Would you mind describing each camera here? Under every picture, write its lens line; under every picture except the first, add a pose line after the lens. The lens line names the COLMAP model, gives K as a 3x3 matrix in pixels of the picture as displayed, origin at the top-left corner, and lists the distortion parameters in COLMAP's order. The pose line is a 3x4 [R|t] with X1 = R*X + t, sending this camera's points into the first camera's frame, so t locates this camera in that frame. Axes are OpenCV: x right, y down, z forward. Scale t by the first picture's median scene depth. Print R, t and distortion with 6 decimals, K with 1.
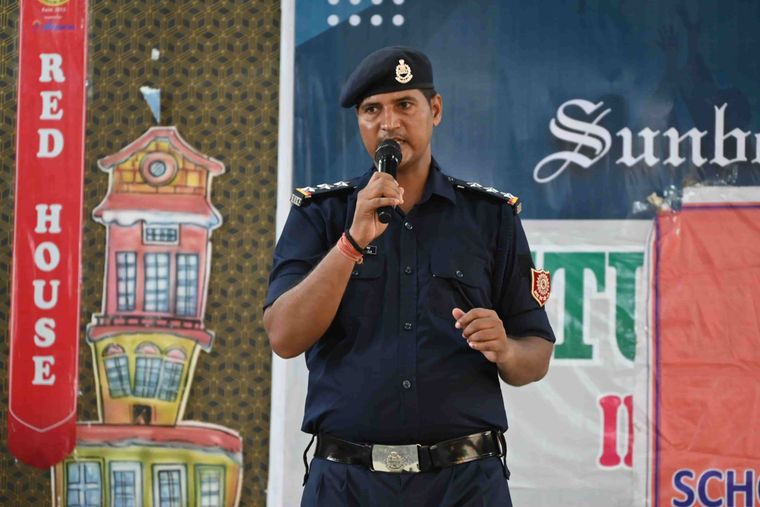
lens RADIAL K [[3968.2, 0, 380.0], [0, 3968.2, 253.5], [0, 0, 1]] dist [-0.028925, -10.402054]
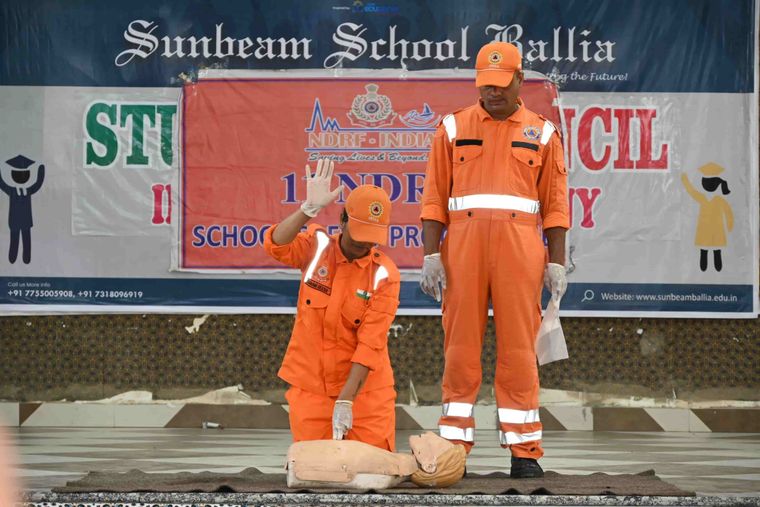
lens RADIAL K [[1348.8, 0, 381.2], [0, 1348.8, 267.9], [0, 0, 1]] dist [-0.001488, 0.136321]
pose [[0.987619, -0.005906, 0.156763, 0.061392], [-0.005146, 0.997534, 0.070000, 0.029883], [-0.156790, -0.069940, 0.985152, 0.372500]]
